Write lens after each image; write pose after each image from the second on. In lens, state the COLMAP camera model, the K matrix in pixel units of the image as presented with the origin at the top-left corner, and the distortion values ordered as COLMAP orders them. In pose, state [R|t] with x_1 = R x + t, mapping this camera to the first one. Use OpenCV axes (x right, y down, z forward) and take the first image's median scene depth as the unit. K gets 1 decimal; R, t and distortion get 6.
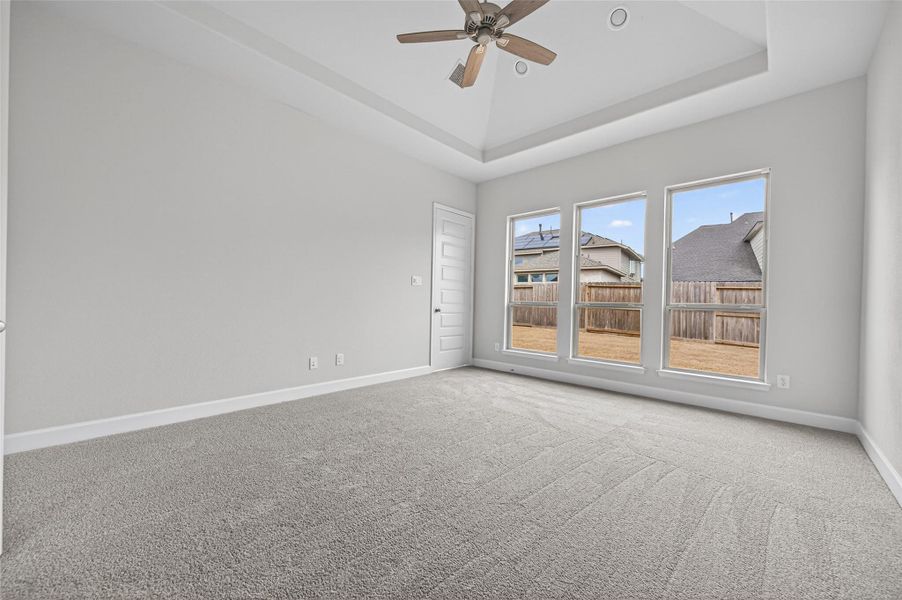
lens RADIAL K [[346.4, 0, 448.4], [0, 346.4, 303.2], [0, 0, 1]] dist [-0.001350, 0.000564]
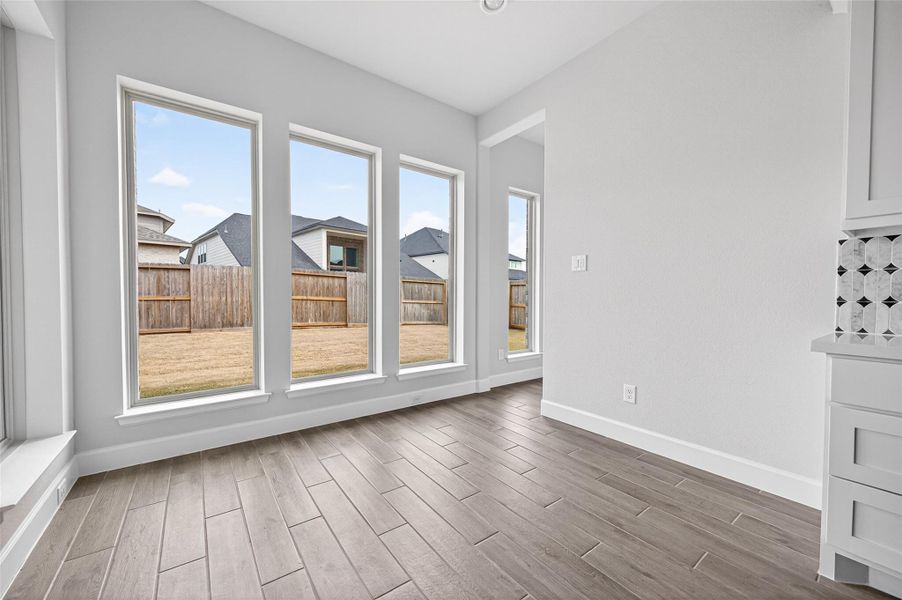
lens RADIAL K [[346.4, 0, 450.4], [0, 346.4, 296.8], [0, 0, 1]] dist [-0.001350, 0.000564]
pose [[0.182800, -0.021177, 0.982922, -0.412785], [0.002544, 0.999775, 0.021067, -0.011574], [-0.983147, -0.001350, 0.182813, 0.592047]]
